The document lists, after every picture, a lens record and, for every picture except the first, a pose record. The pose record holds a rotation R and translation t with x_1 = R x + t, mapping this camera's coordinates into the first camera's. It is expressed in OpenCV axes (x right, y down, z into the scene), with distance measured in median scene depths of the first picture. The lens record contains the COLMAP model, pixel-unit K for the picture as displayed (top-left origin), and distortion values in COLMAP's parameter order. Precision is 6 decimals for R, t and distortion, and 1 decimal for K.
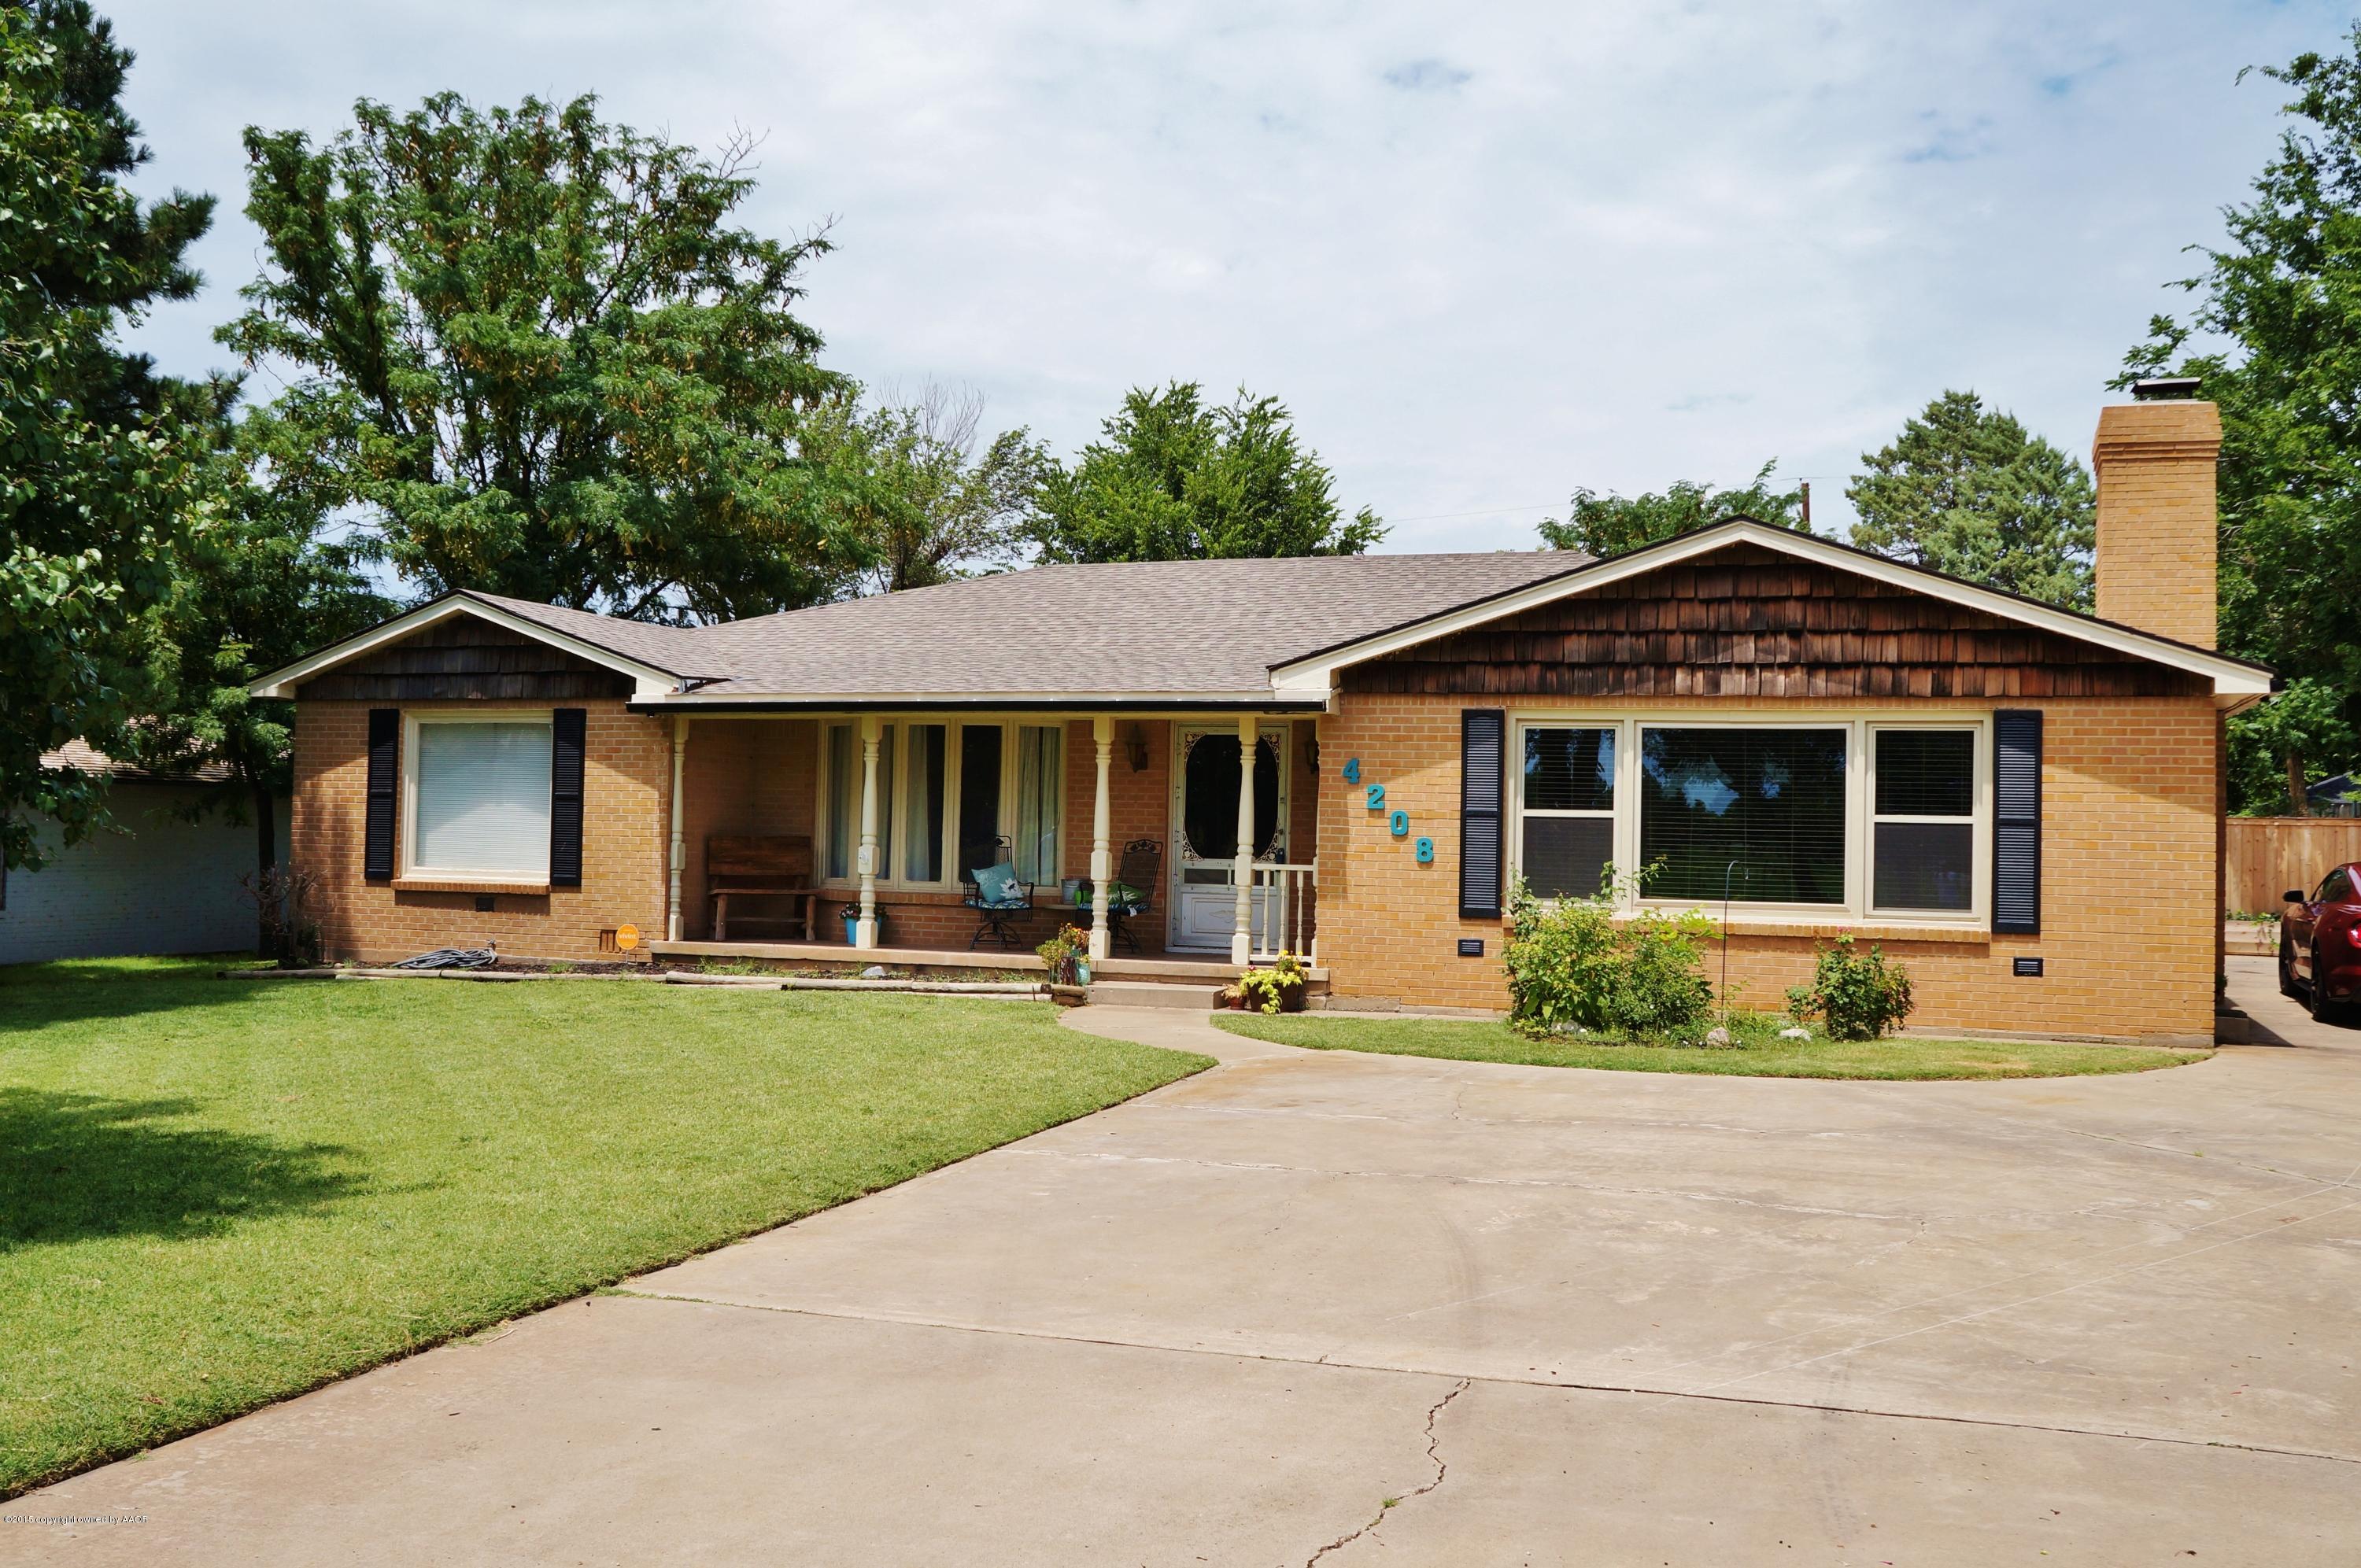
lens RADIAL K [[2112.9, 0, 1181.8], [0, 2112.9, 794.7], [0, 0, 1]] dist [-0.013036, 0.036176]
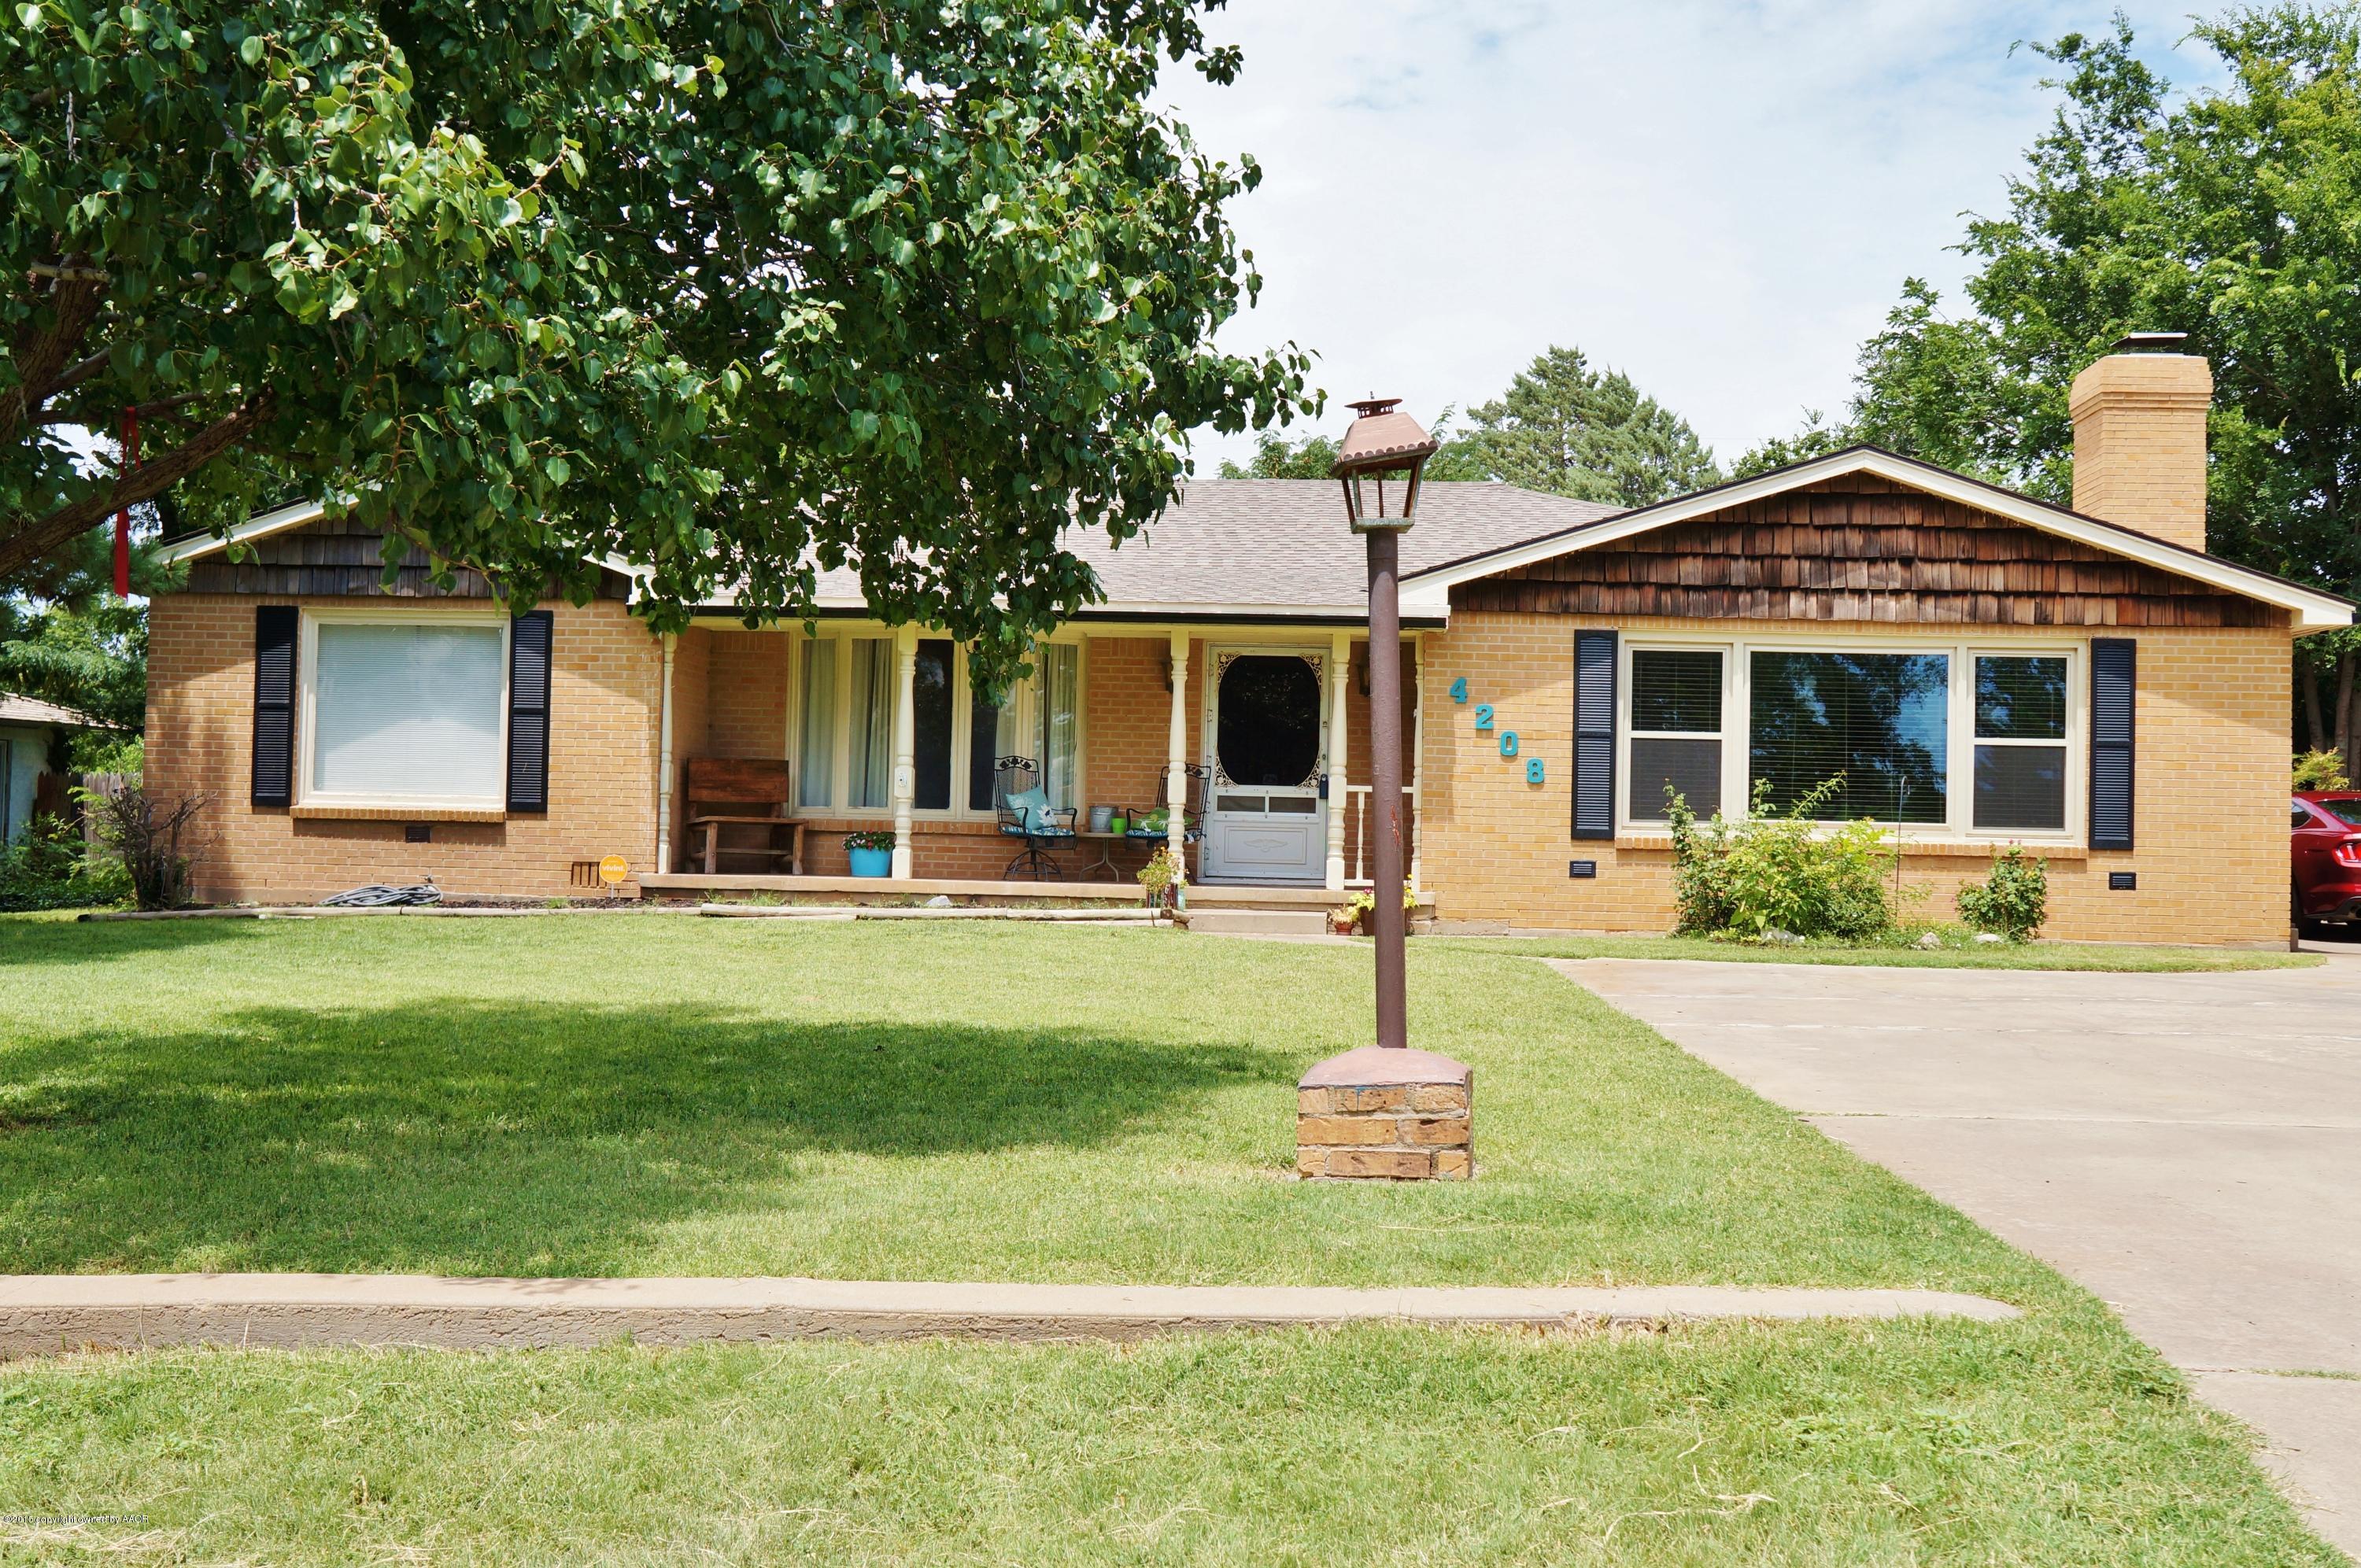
lens RADIAL K [[2312.3, 0, 1181.5], [0, 2312.3, 796.3], [0, 0, 1]] dist [0.051379, 0.000000]
pose [[0.964244, 0.004962, 0.264971, -0.324140], [-0.008396, 0.999895, 0.011830, 0.025994], [-0.264884, -0.013631, 0.964184, -0.003854]]
